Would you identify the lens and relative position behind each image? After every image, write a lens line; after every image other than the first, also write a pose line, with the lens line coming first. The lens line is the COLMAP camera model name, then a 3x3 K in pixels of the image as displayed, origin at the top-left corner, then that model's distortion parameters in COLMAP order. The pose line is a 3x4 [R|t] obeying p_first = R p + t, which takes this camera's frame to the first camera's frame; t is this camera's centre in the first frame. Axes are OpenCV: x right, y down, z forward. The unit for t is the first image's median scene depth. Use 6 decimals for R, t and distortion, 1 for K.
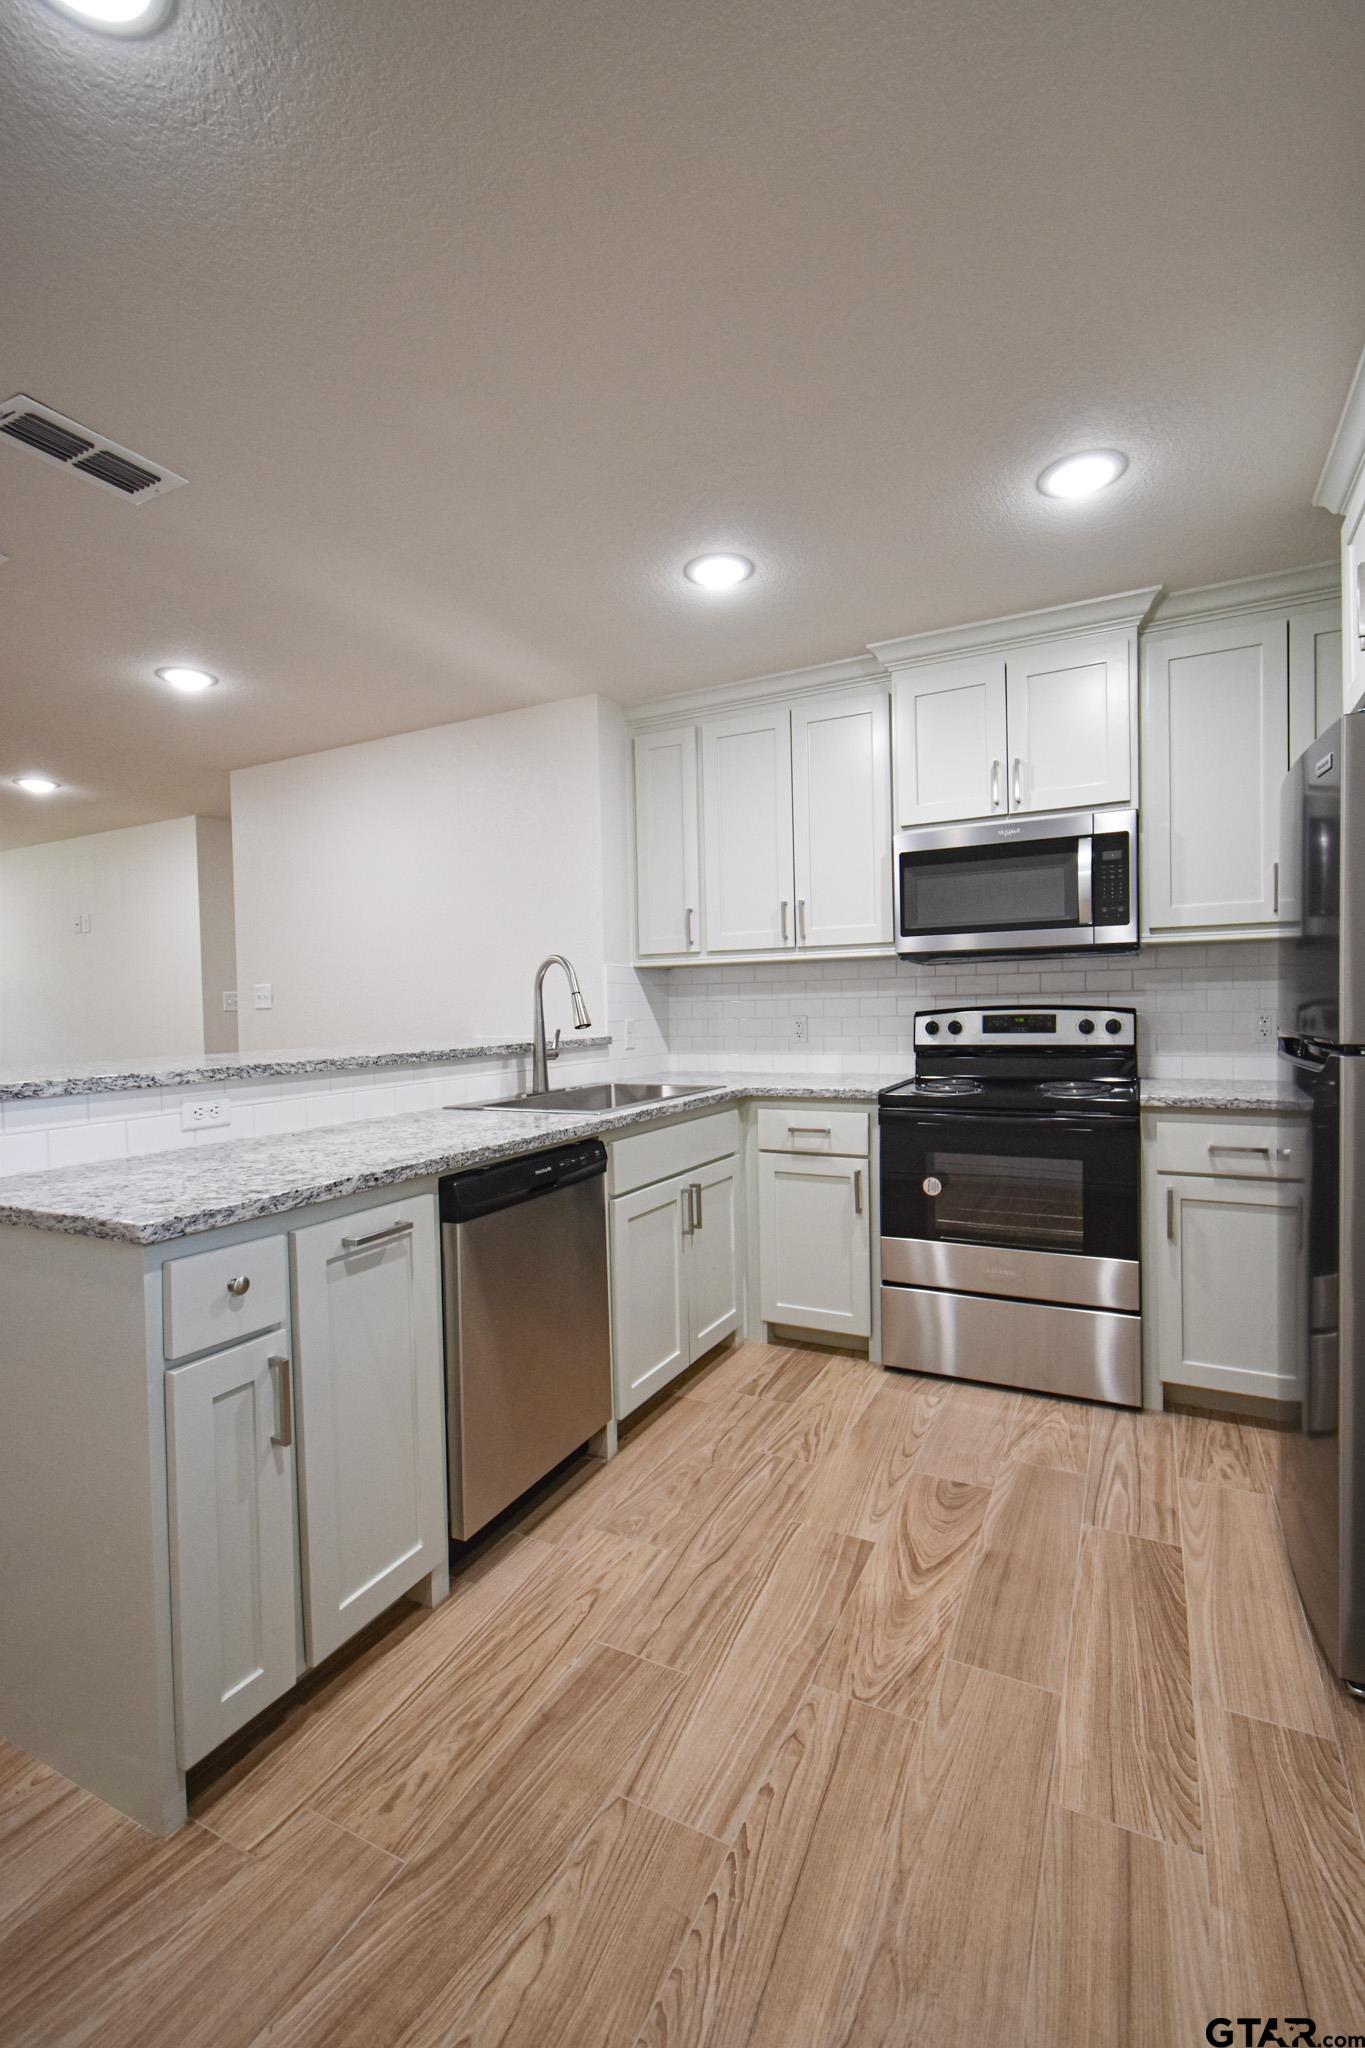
lens RADIAL K [[903.5, 0, 699.8], [0, 903.5, 1027.2], [0, 0, 1]] dist [0.011368, -0.005773]
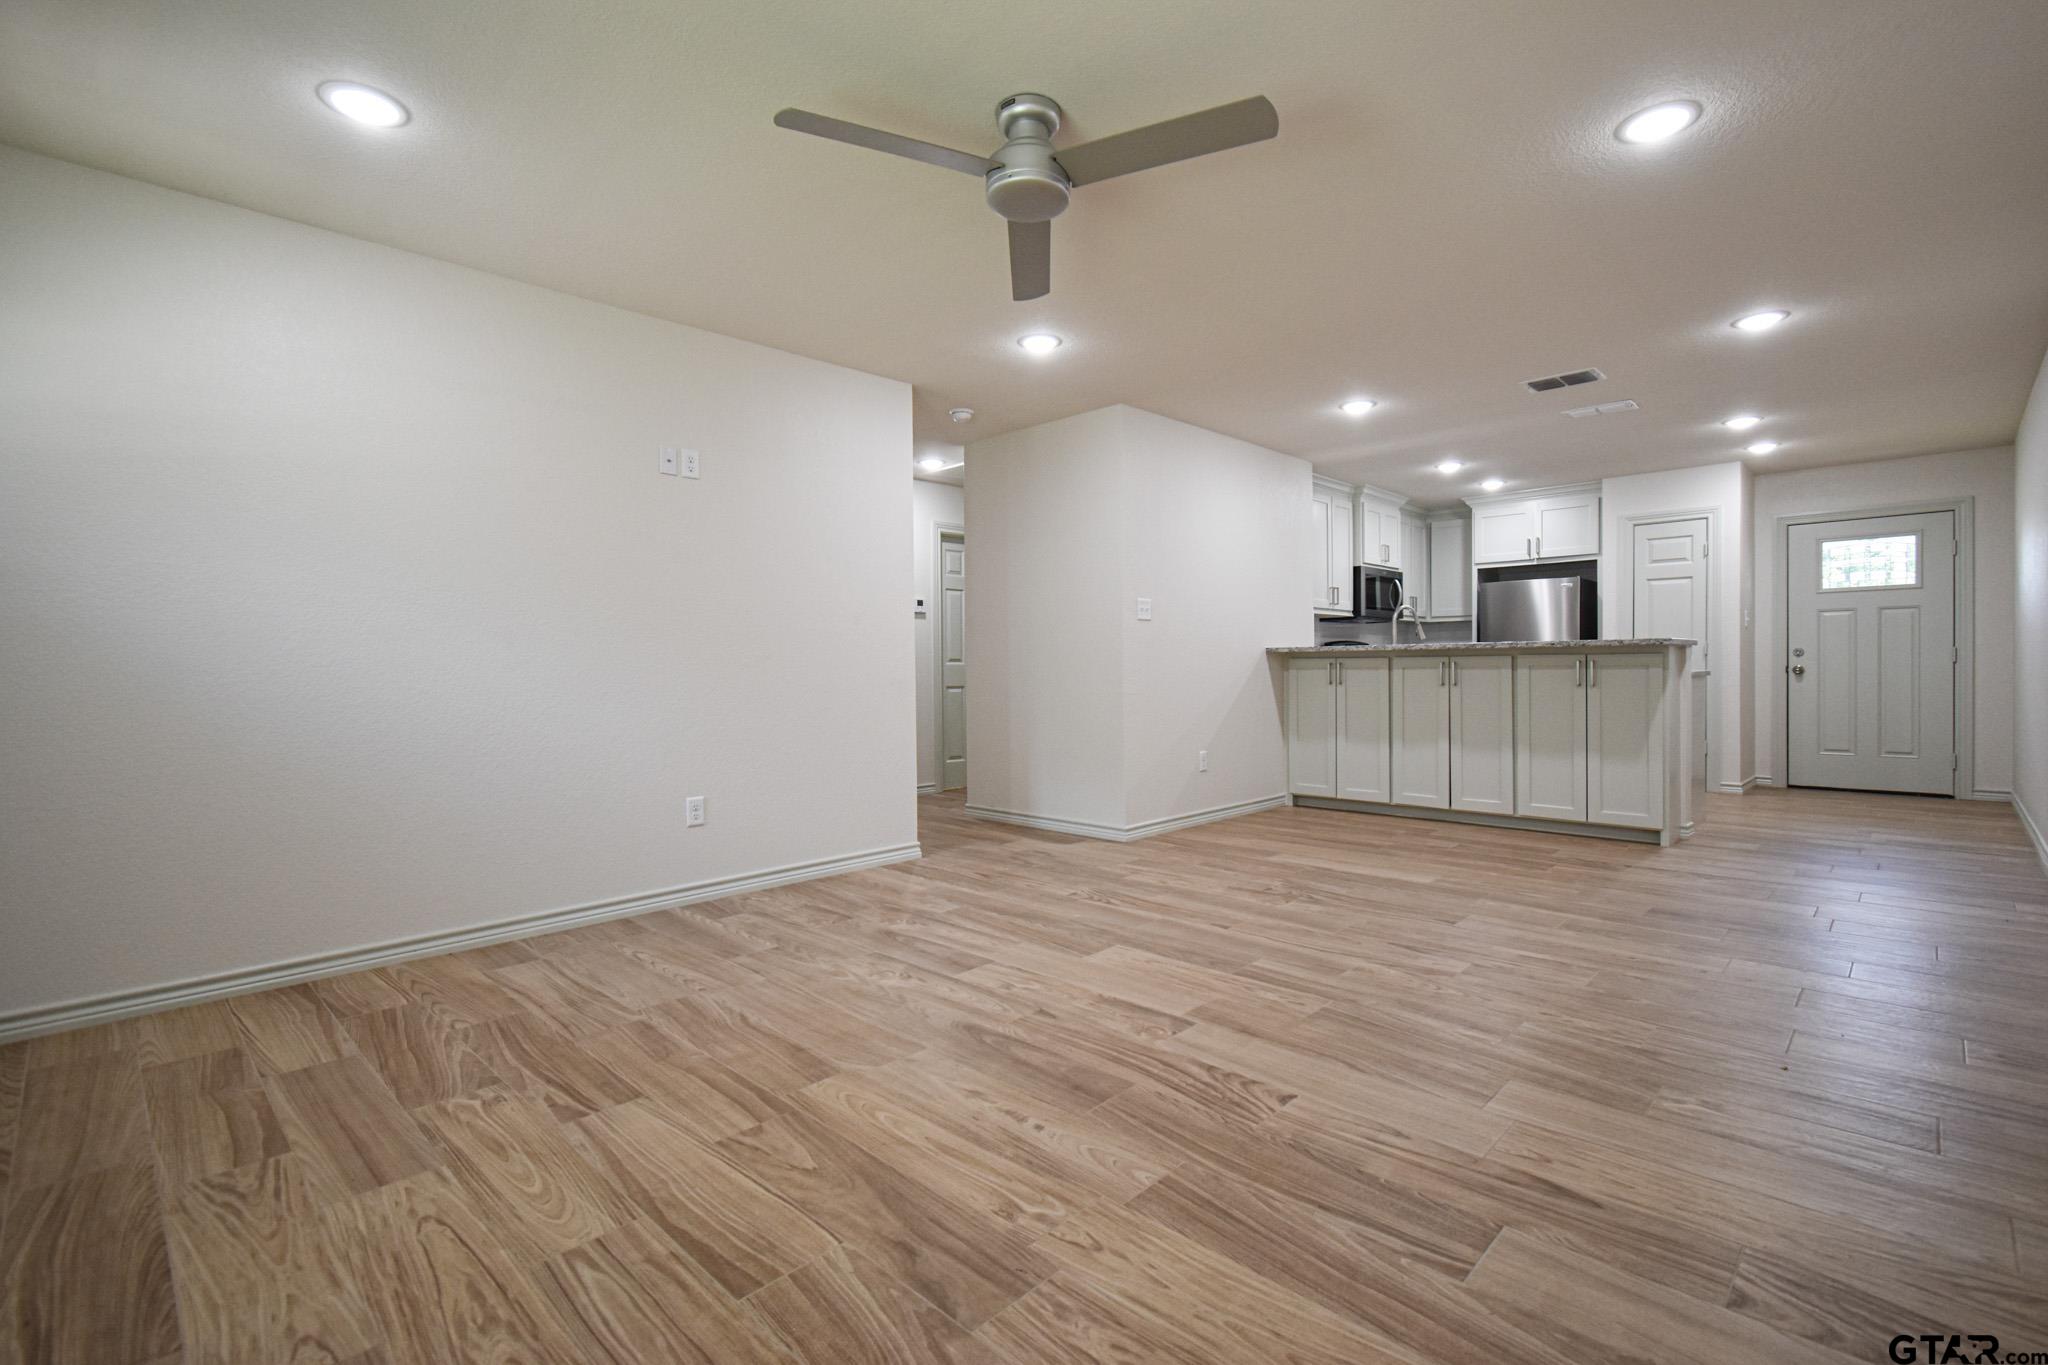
lens RADIAL K [[903.5, 0, 1028.8], [0, 903.5, 689.3], [0, 0, 1]] dist [0.011368, -0.005773]
pose [[0.311500, -0.002632, 0.950242, -2.439468], [0.027098, 0.999614, -0.006114, 0.104935], [-0.949860, 0.027654, 0.311451, 1.168685]]
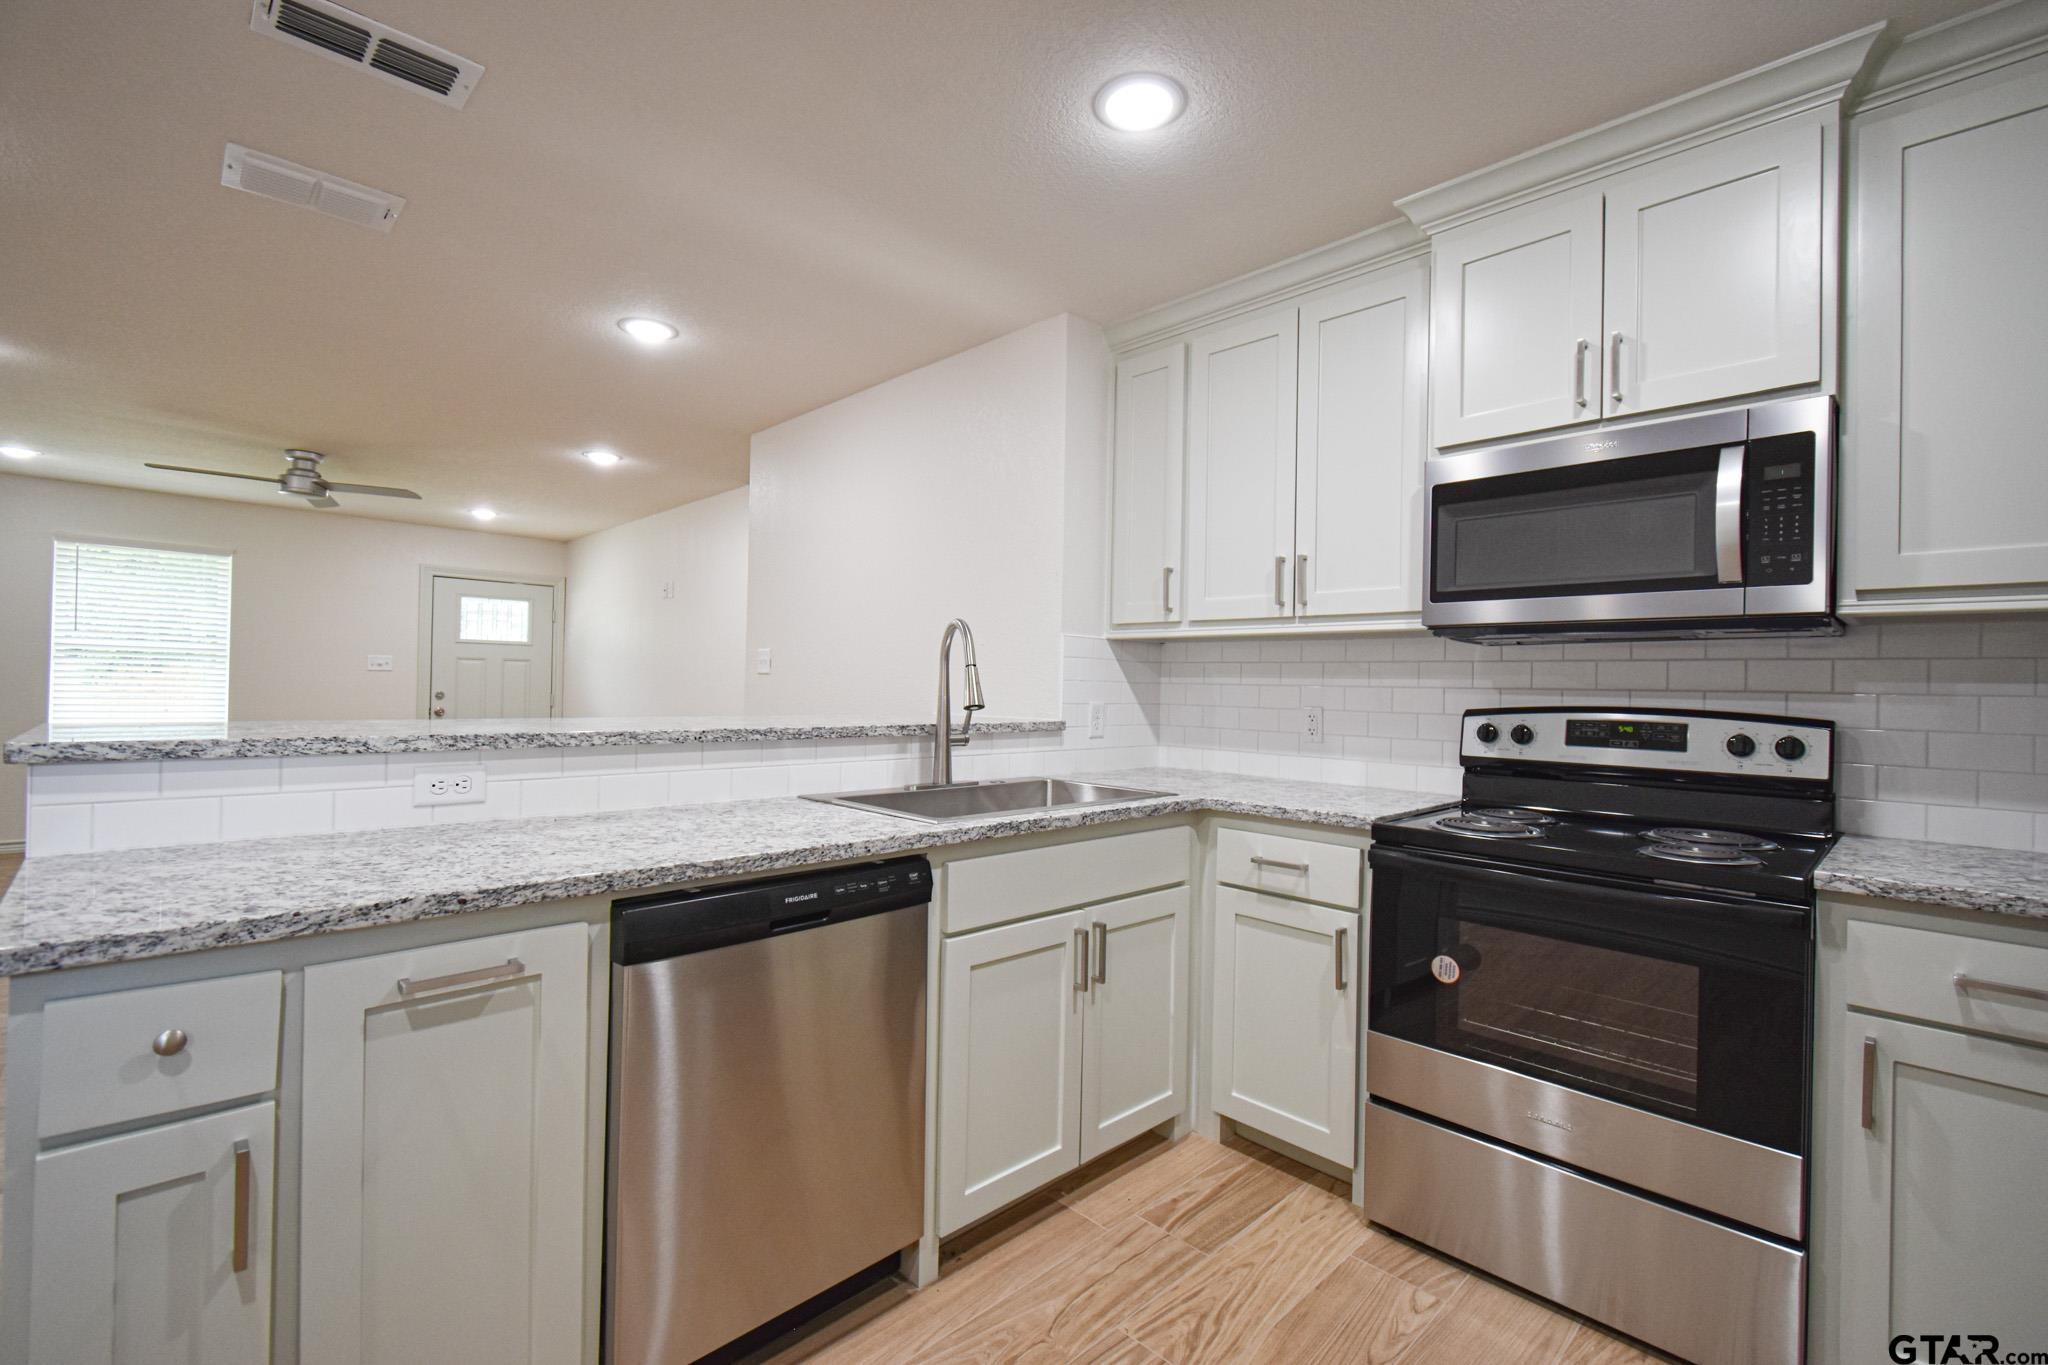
lens RADIAL K [[903.5, 0, 1044.8], [0, 903.5, 678.0], [0, 0, 1]] dist [0.011368, -0.005773]
pose [[0.946513, 0.037598, -0.320469, 0.175227], [-0.047931, 0.998552, -0.024412, -0.009687], [0.319087, 0.038467, 0.946944, 0.246656]]
